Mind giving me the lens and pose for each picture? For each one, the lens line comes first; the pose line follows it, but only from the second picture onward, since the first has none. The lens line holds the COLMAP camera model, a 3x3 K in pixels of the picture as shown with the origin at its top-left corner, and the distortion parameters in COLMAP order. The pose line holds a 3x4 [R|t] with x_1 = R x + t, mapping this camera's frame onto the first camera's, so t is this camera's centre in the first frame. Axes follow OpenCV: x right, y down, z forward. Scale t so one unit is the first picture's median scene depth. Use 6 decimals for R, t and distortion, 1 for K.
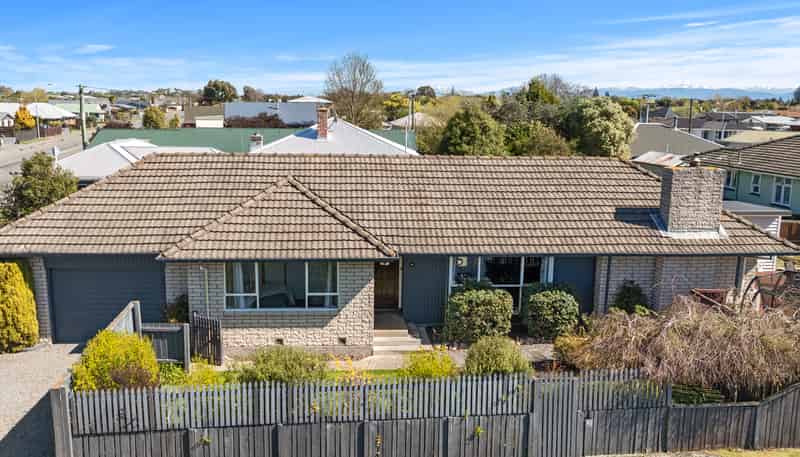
lens RADIAL K [[672.5, 0, 400.0], [0, 672.5, 228.5], [0, 0, 1]] dist [0.004888, -0.003230]
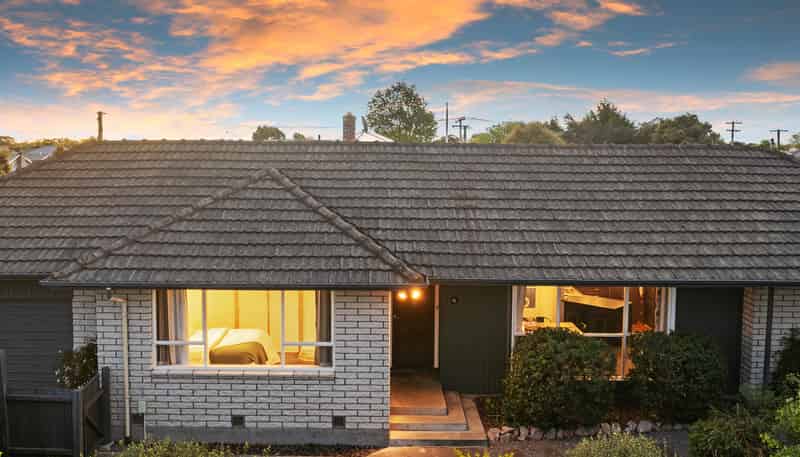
lens RADIAL K [[515.2, 0, 413.6], [0, 515.2, 230.8], [0, 0, 1]] dist [-0.001735, -0.001486]
pose [[0.994328, -0.011886, -0.105691, 0.033290], [-0.002655, 0.990652, -0.136385, 0.056278], [0.106324, 0.135892, 0.985002, 0.504907]]
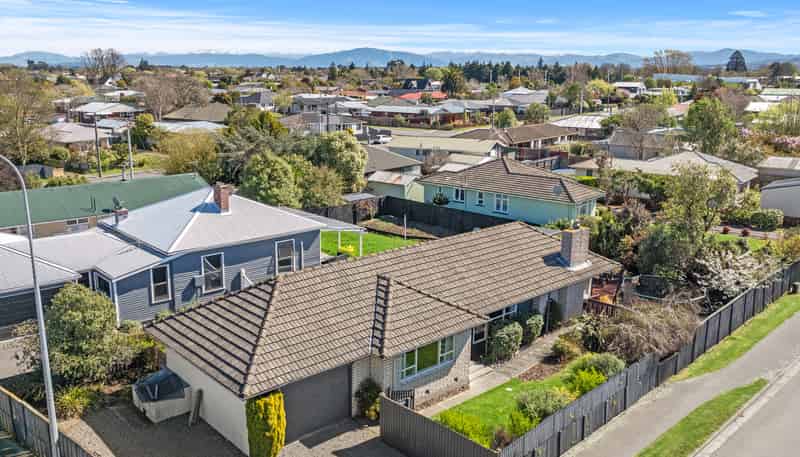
lens RADIAL K [[672.5, 0, 400.0], [0, 672.5, 228.5], [0, 0, 1]] dist [0.004888, -0.003230]
pose [[0.787920, -0.148275, 0.597660, -1.016587], [0.116915, 0.988944, 0.091216, -0.316794], [-0.604577, -0.001995, 0.796544, -0.135178]]
